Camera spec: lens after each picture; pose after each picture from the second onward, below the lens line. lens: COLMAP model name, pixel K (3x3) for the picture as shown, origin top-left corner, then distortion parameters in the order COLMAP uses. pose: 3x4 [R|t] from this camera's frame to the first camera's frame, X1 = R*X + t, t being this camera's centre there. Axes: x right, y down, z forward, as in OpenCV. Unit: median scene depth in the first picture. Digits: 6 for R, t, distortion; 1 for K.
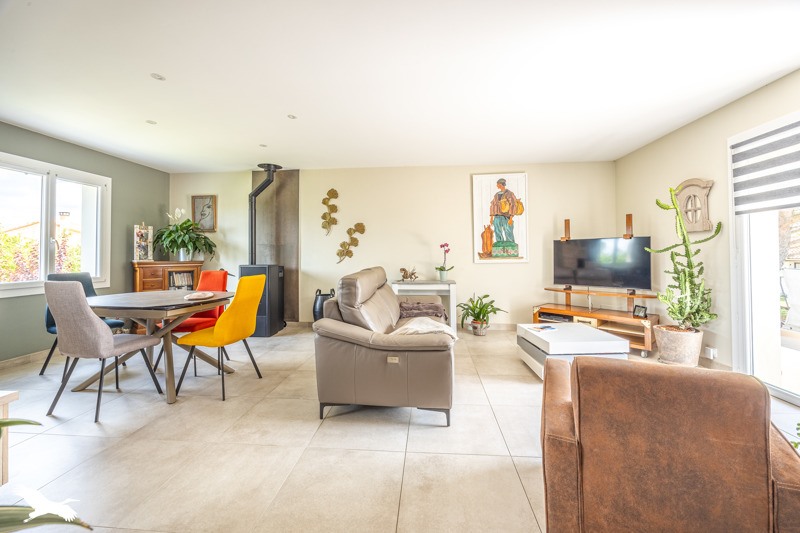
lens RADIAL K [[303.2, 0, 398.9], [0, 303.2, 249.5], [0, 0, 1]] dist [-0.008940, -0.000324]
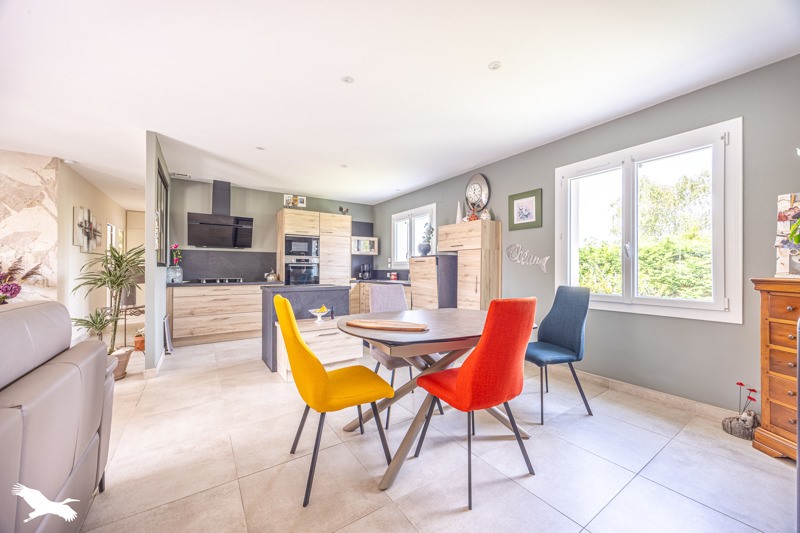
lens RADIAL K [[303.2, 0, 406.1], [0, 303.2, 266.7], [0, 0, 1]] dist [-0.008940, -0.000324]
pose [[-0.764365, -0.004448, -0.644769, -0.156453], [0.010368, 0.999762, -0.019188, 0.024322], [0.644701, -0.021352, -0.764137, 0.901727]]
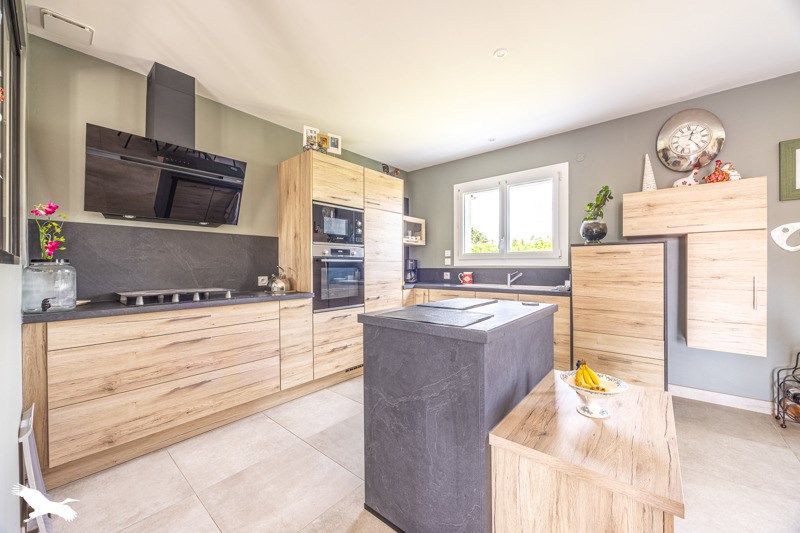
lens RADIAL K [[303.2, 0, 405.6], [0, 303.2, 265.9], [0, 0, 1]] dist [-0.008940, -0.000324]
pose [[-0.561118, 0.003990, -0.827726, -0.157672], [0.020478, 0.999749, -0.009062, 0.011956], [0.827482, -0.022035, -0.561059, 0.242639]]
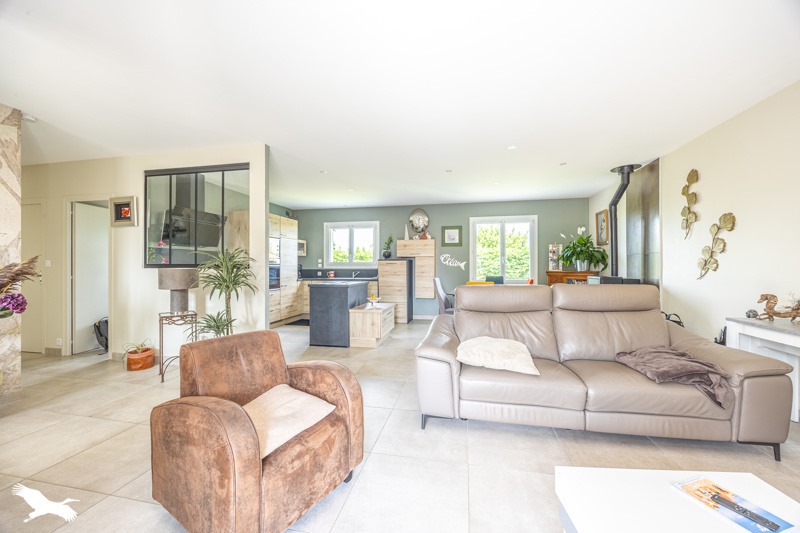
lens RADIAL K [[303.2, 0, 405.4], [0, 303.2, 269.0], [0, 0, 1]] dist [-0.008940, -0.000324]
pose [[-0.096778, 0.010743, -0.995248, 0.537285], [0.019047, 0.999779, 0.008939, 0.005710], [0.995124, -0.018091, -0.096961, 0.432265]]
